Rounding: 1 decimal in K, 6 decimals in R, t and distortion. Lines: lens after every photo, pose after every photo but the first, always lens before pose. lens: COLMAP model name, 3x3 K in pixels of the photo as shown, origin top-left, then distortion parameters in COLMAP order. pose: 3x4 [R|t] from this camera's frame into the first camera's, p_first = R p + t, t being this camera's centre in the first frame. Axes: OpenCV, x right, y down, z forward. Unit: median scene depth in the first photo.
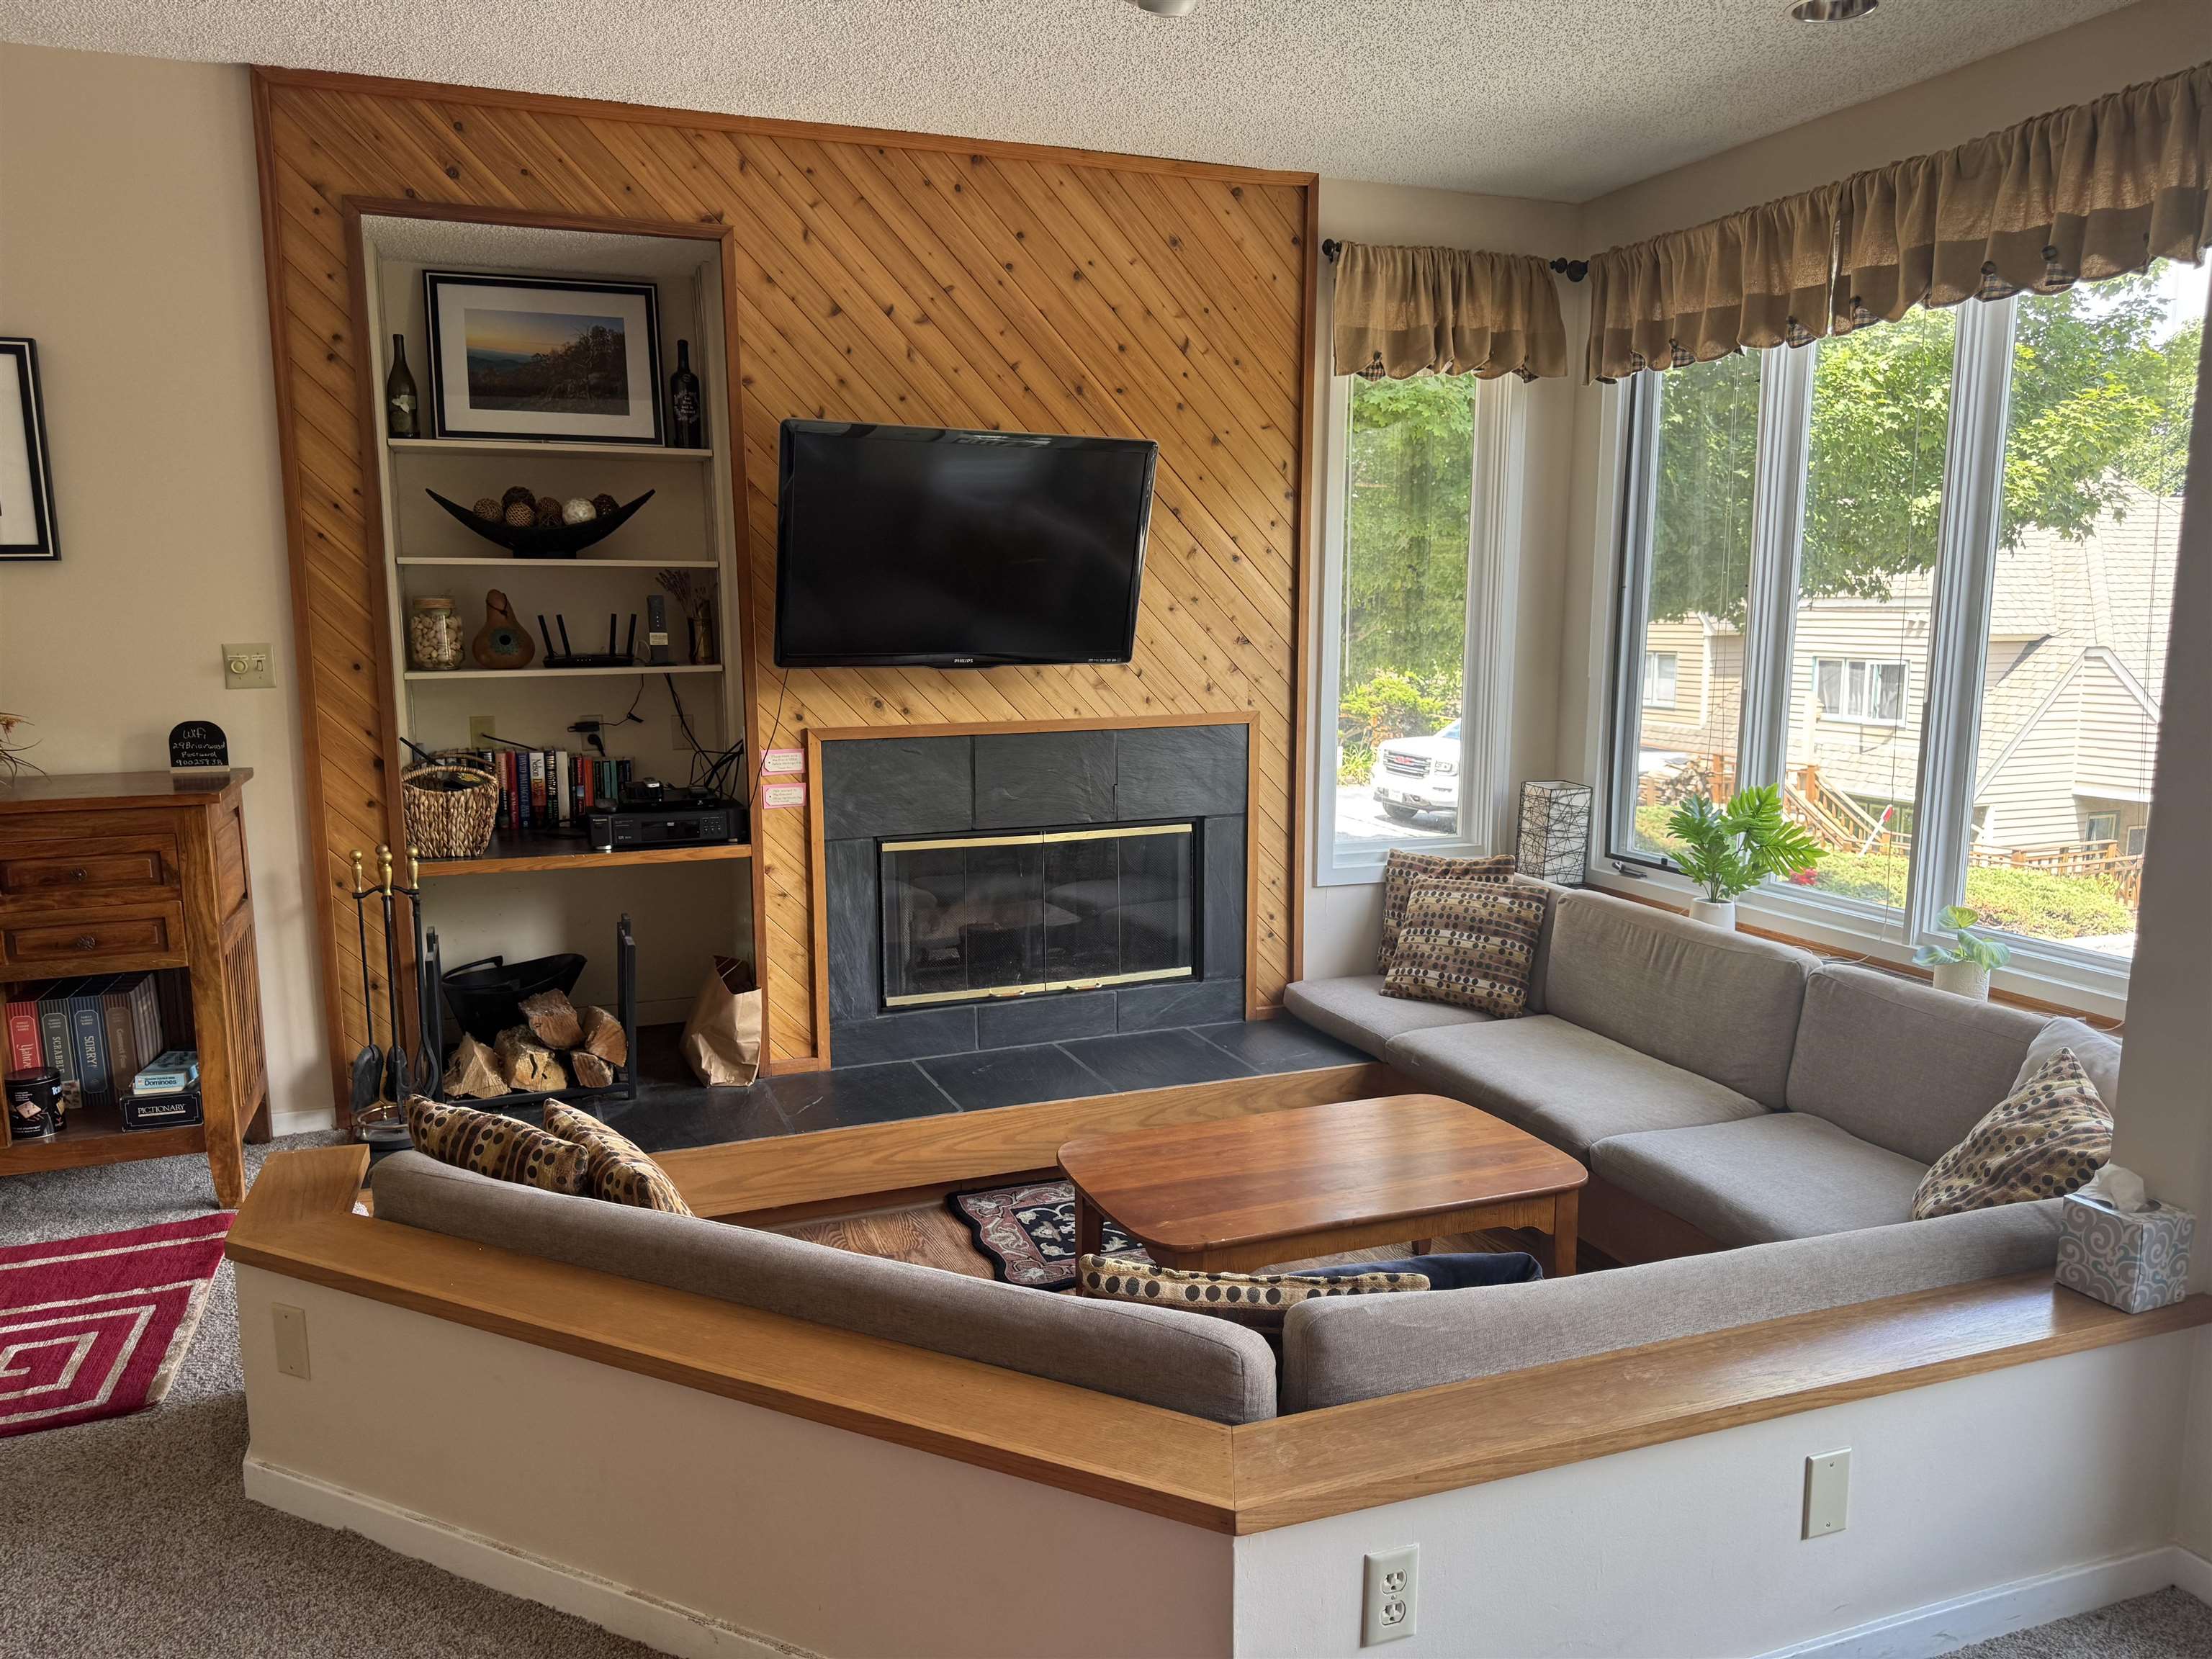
lens RADIAL K [[1562.4, 0, 1099.7], [0, 1562.4, 847.4], [0, 0, 1]] dist [0.094519, -0.163232]
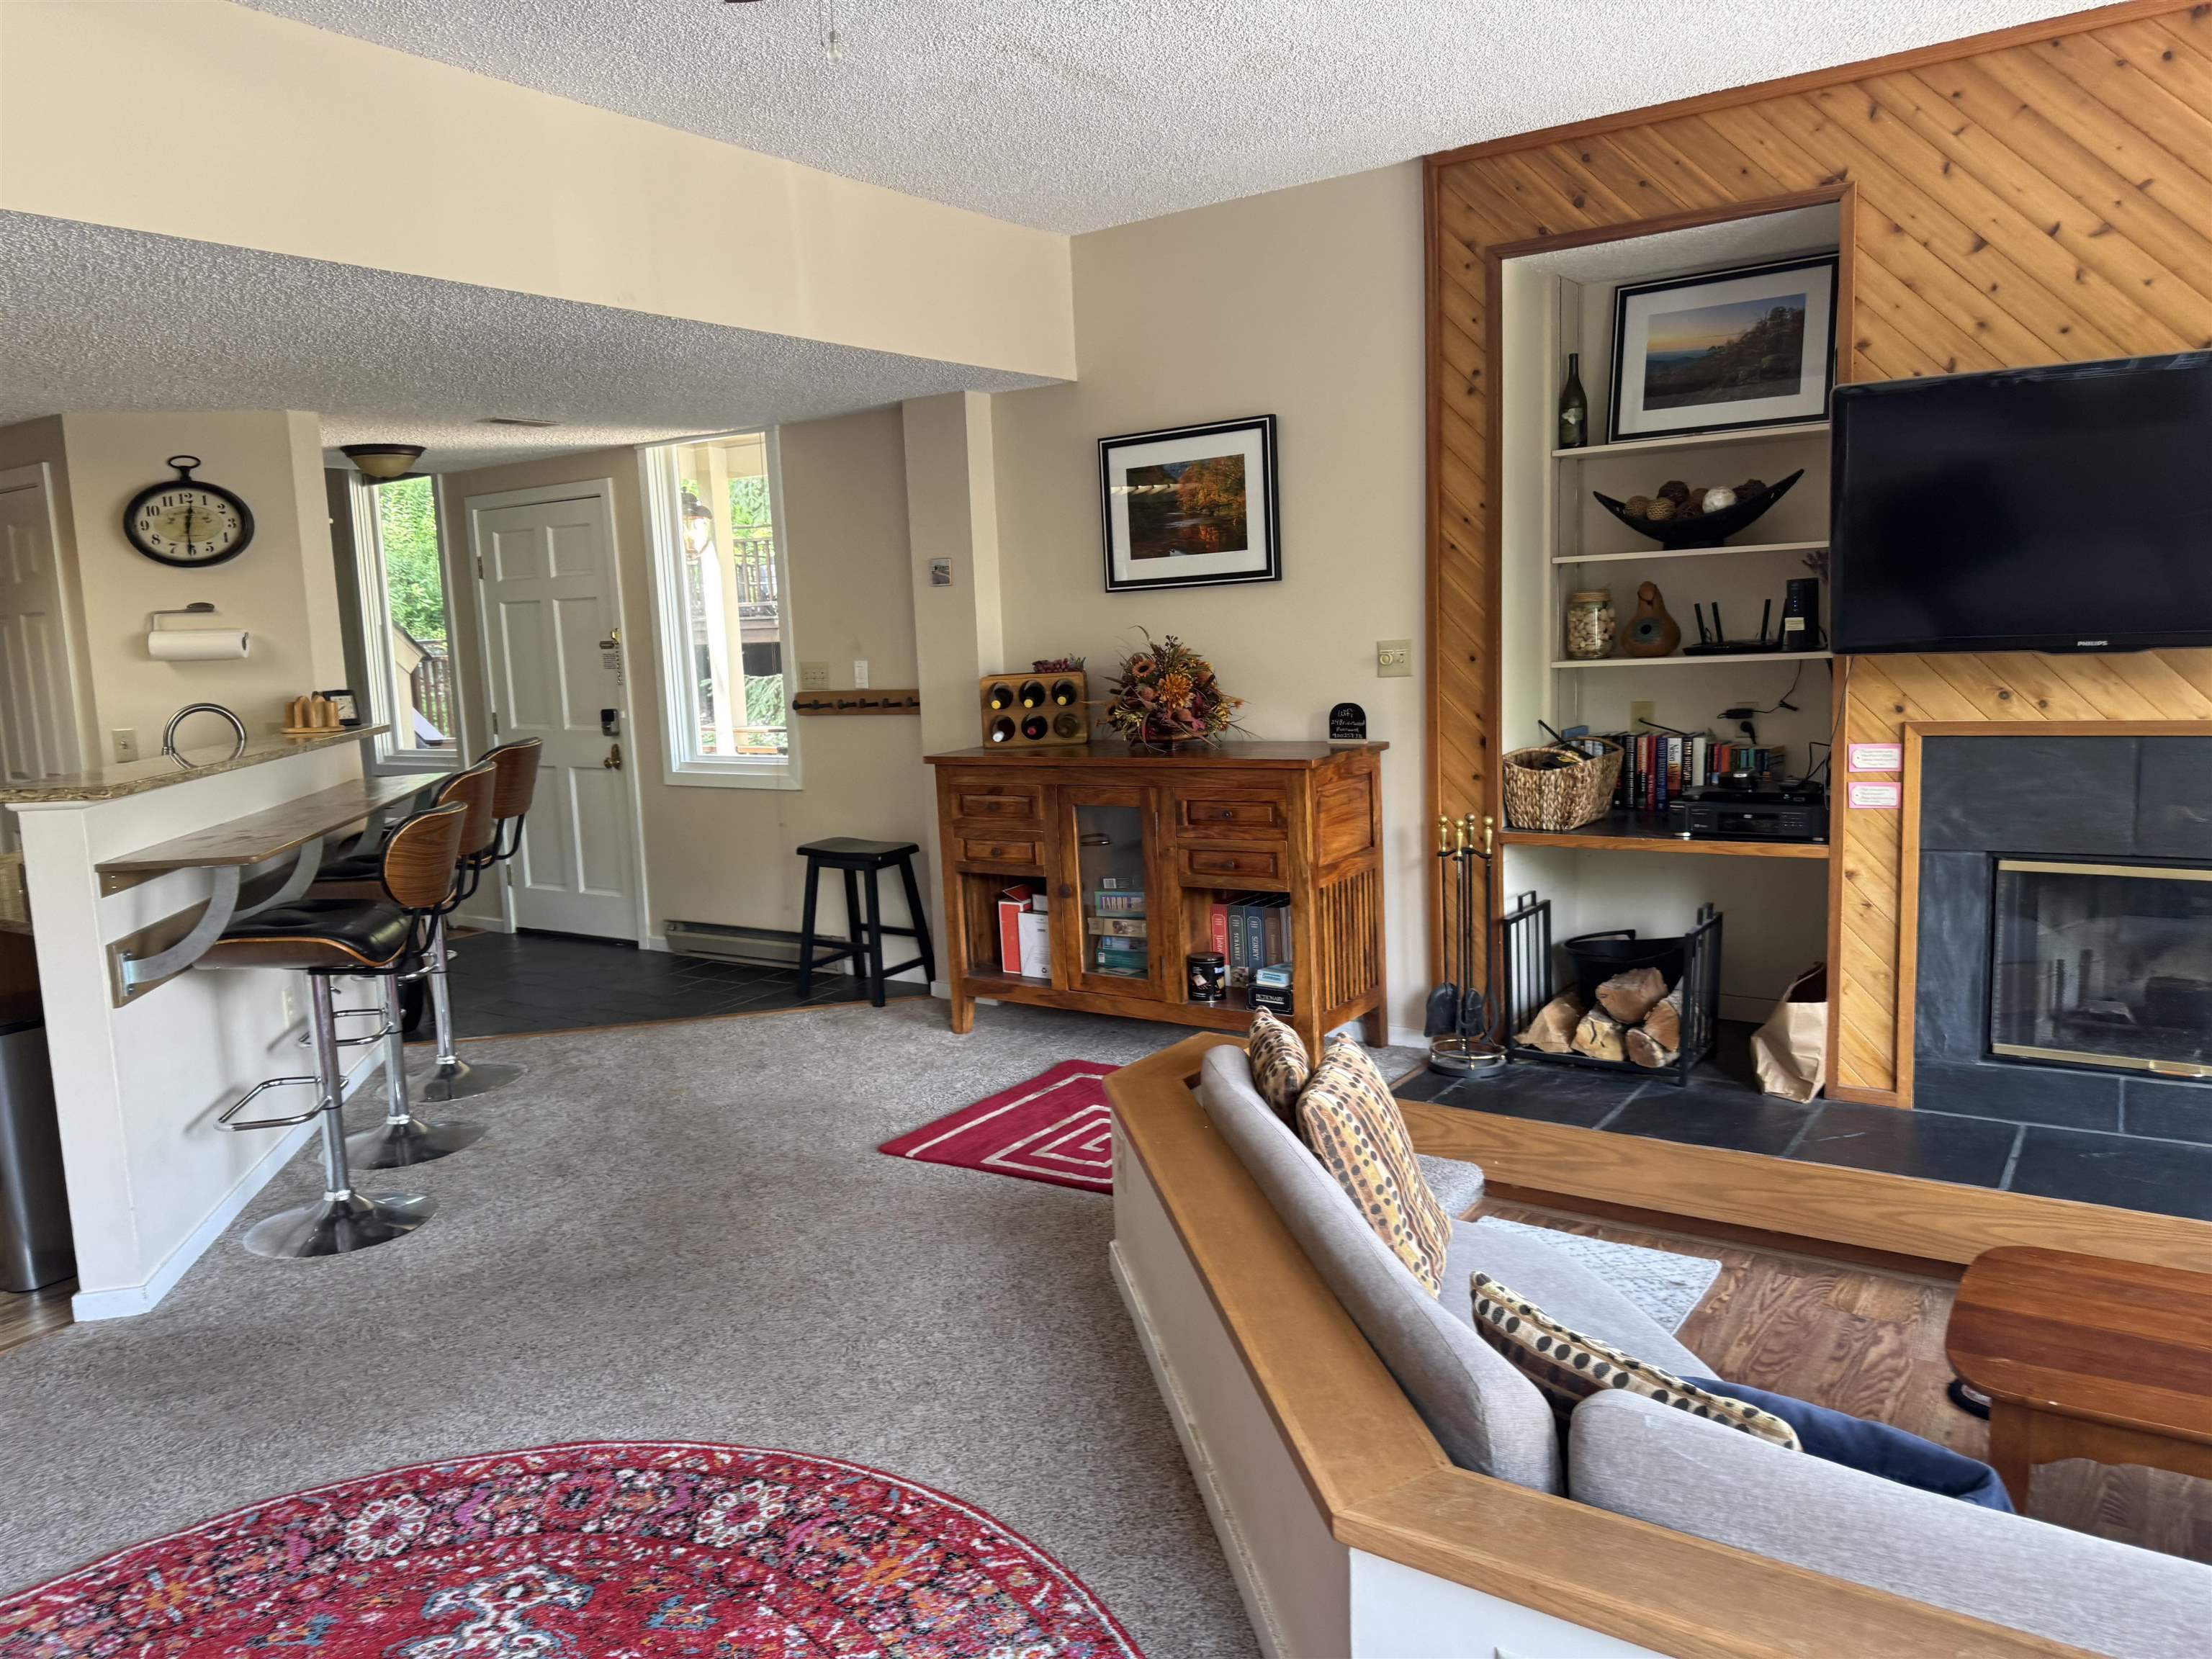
lens RADIAL K [[1560.0, 0, 1064.4], [0, 1560.0, 825.0], [0, 0, 1]] dist [0.077464, -0.084584]
pose [[0.561312, 0.086672, -0.823053, 0.290150], [-0.085355, 0.995260, 0.046595, -0.018899], [0.823191, 0.044097, 0.566049, 0.100397]]
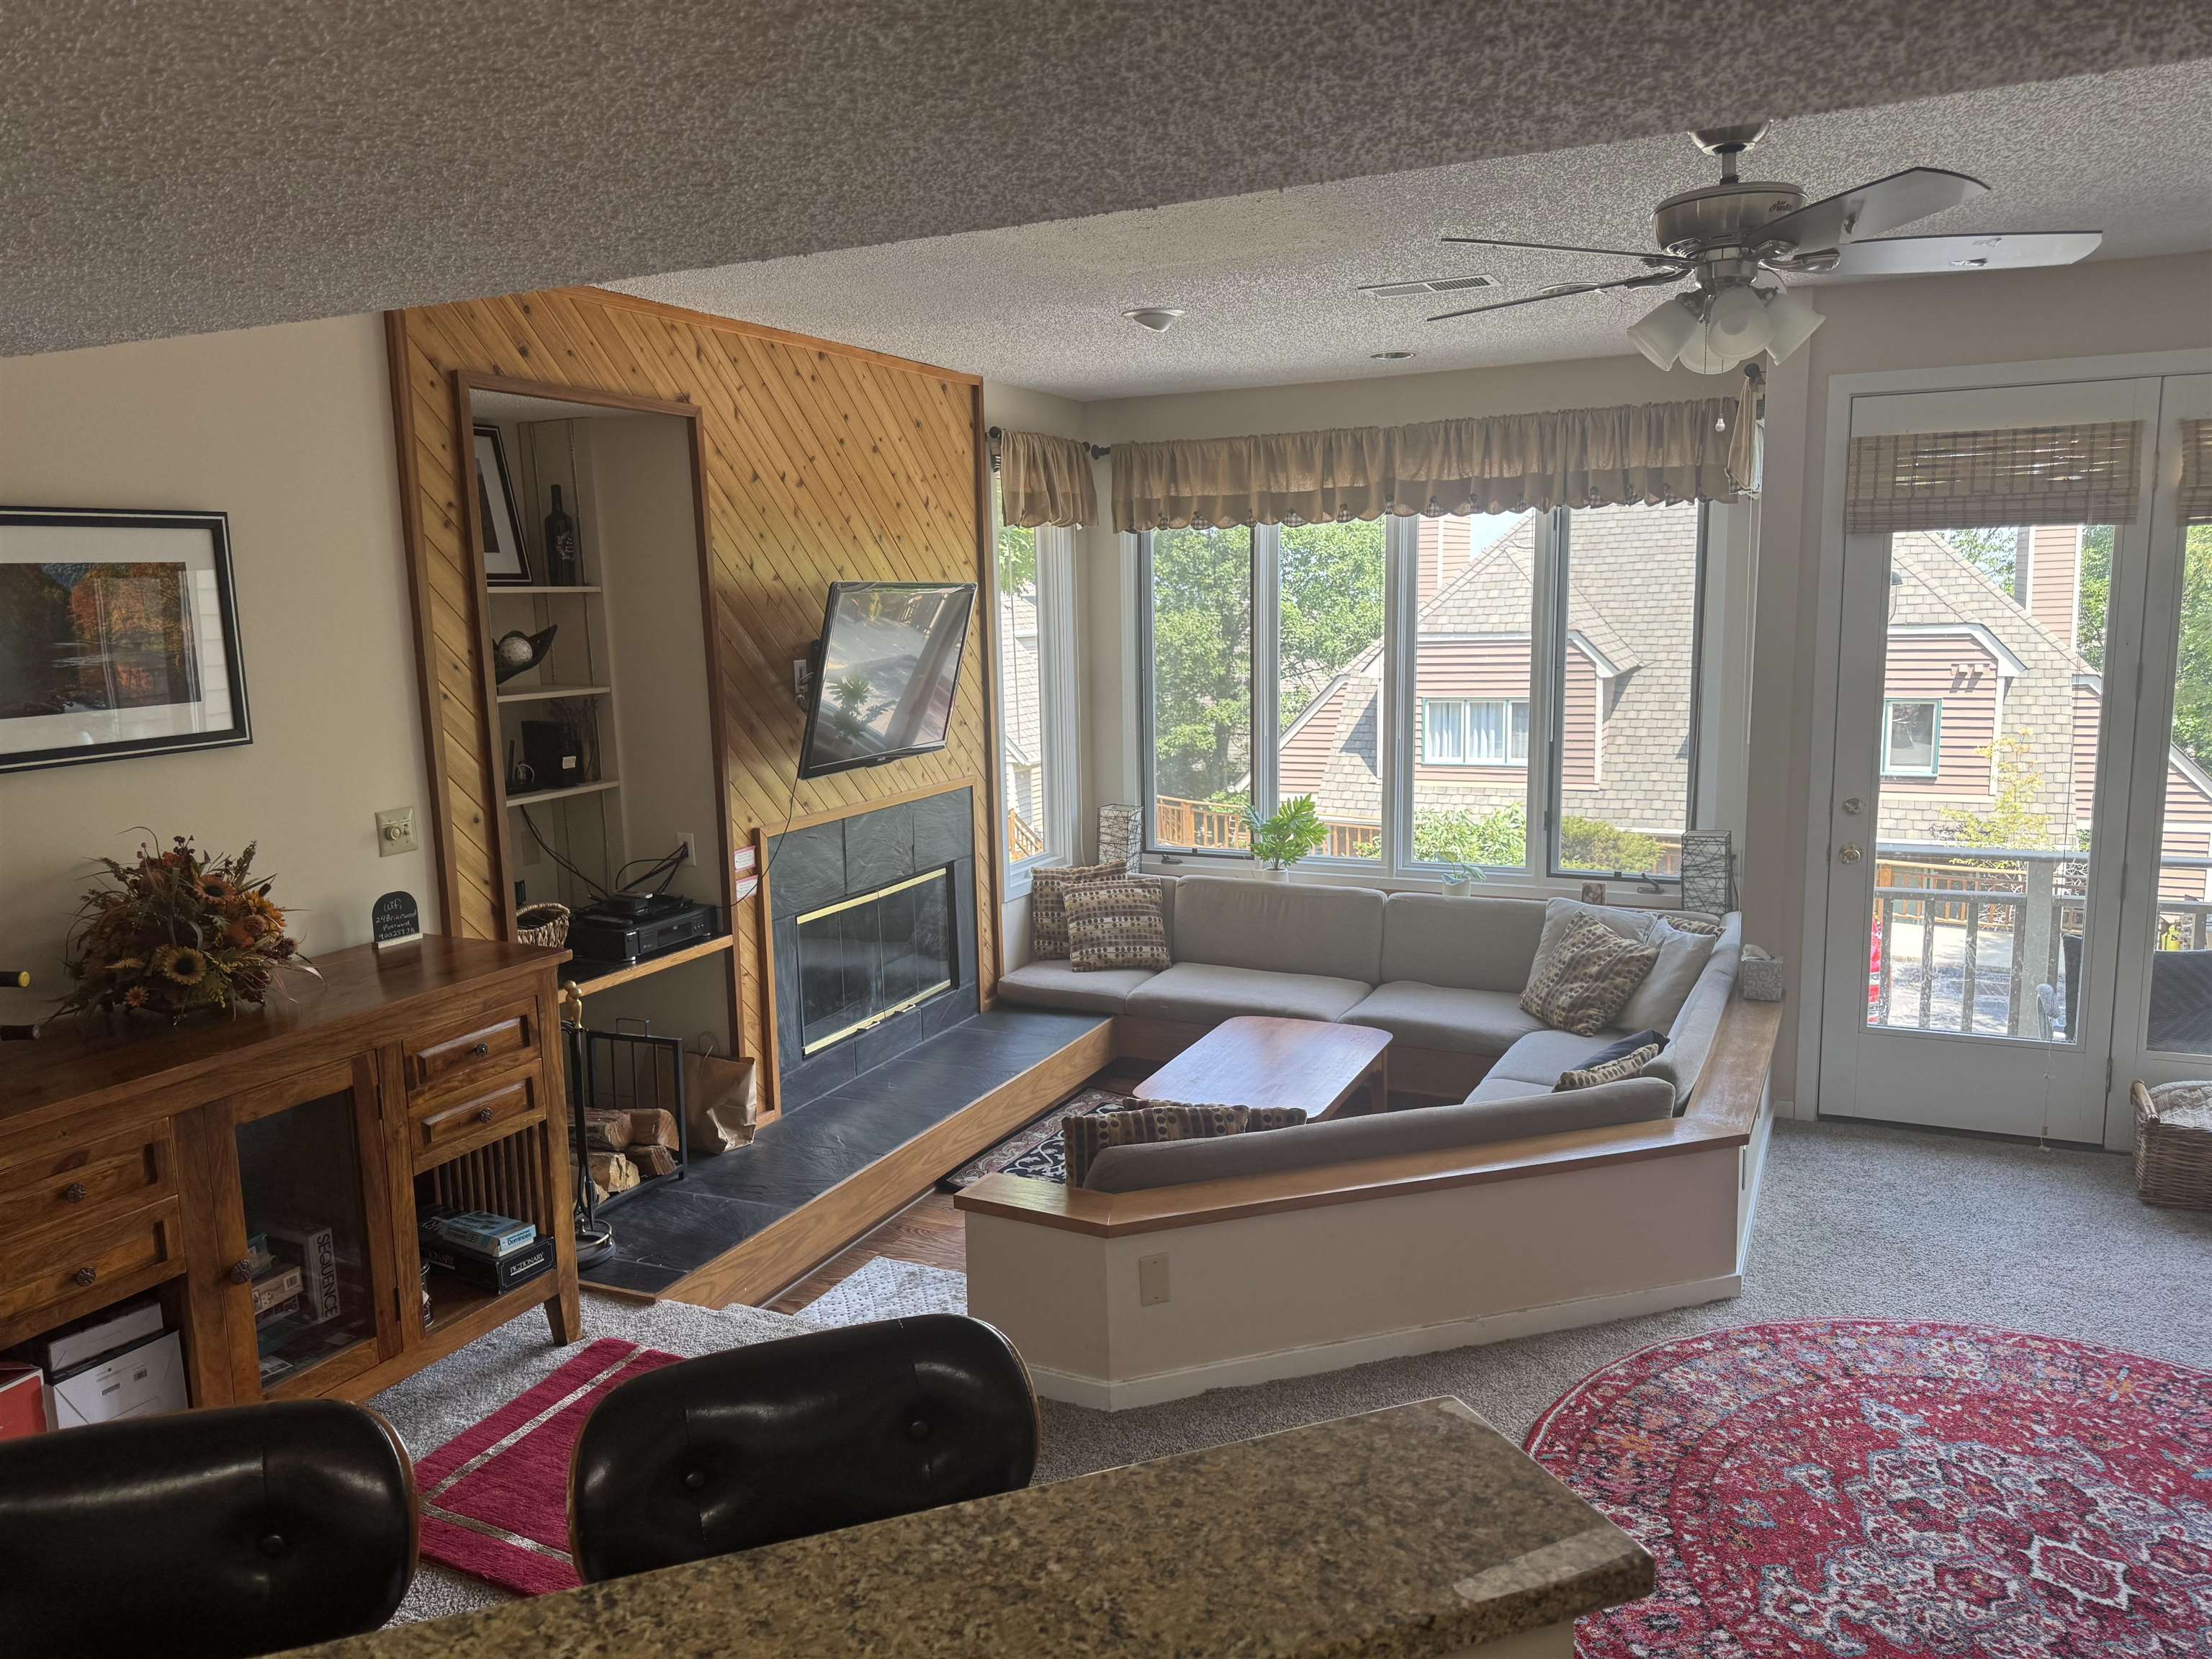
lens RADIAL K [[1574.7, 0, 1106.0], [0, 1574.7, 829.5], [0, 0, 1]] dist [0.094720, -0.084187]
pose [[0.713984, -0.117533, 0.690227, -0.815044], [0.125769, 0.991304, 0.038704, -0.088105], [-0.688774, 0.059175, 0.722557, -0.028981]]
